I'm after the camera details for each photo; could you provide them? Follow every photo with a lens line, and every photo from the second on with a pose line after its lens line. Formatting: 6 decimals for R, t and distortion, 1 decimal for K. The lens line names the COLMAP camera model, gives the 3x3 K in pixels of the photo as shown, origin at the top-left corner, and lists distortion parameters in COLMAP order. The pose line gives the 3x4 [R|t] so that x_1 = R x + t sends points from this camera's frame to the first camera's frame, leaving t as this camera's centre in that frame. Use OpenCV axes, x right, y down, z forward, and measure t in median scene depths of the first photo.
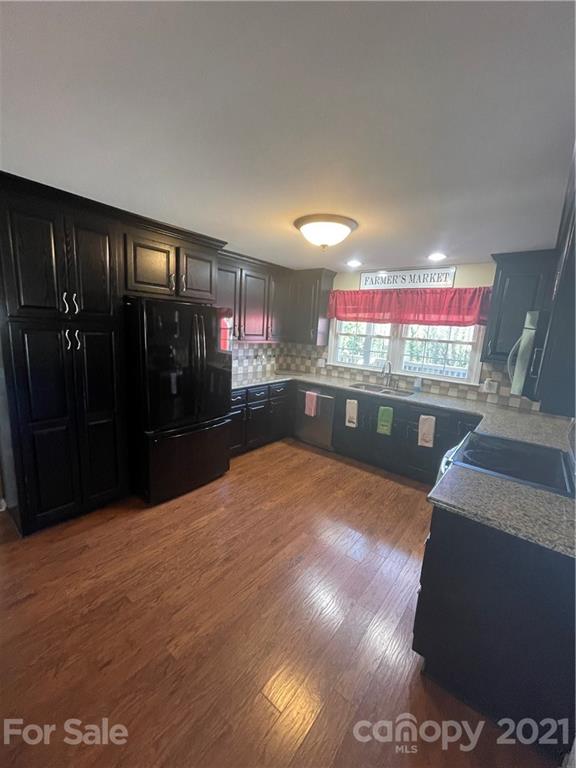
lens RADIAL K [[308.1, 0, 285.7], [0, 308.1, 383.6], [0, 0, 1]] dist [-0.001114, -0.000157]
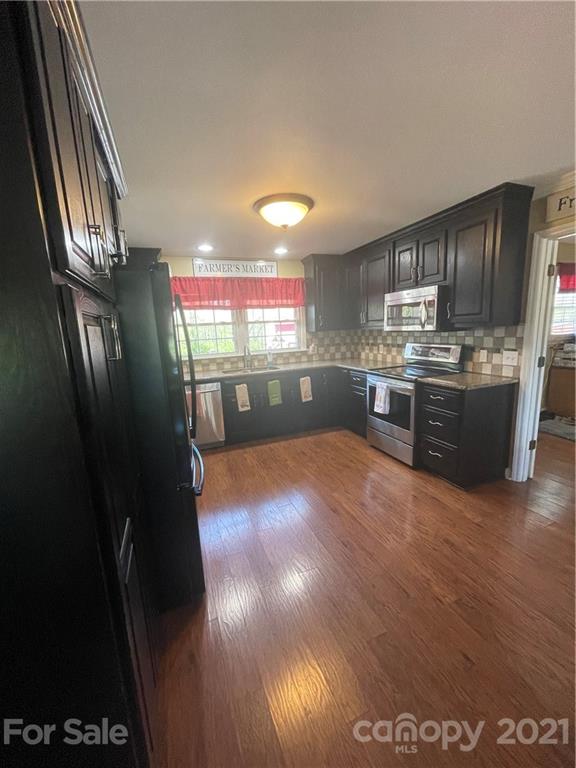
lens RADIAL K [[308.1, 0, 285.7], [0, 308.1, 383.6], [0, 0, 1]] dist [-0.001114, -0.000157]
pose [[0.495356, -0.235887, 0.836050, -0.569340], [0.238356, 0.962396, 0.130310, -0.048425], [-0.835349, 0.134727, 0.532954, 0.341009]]
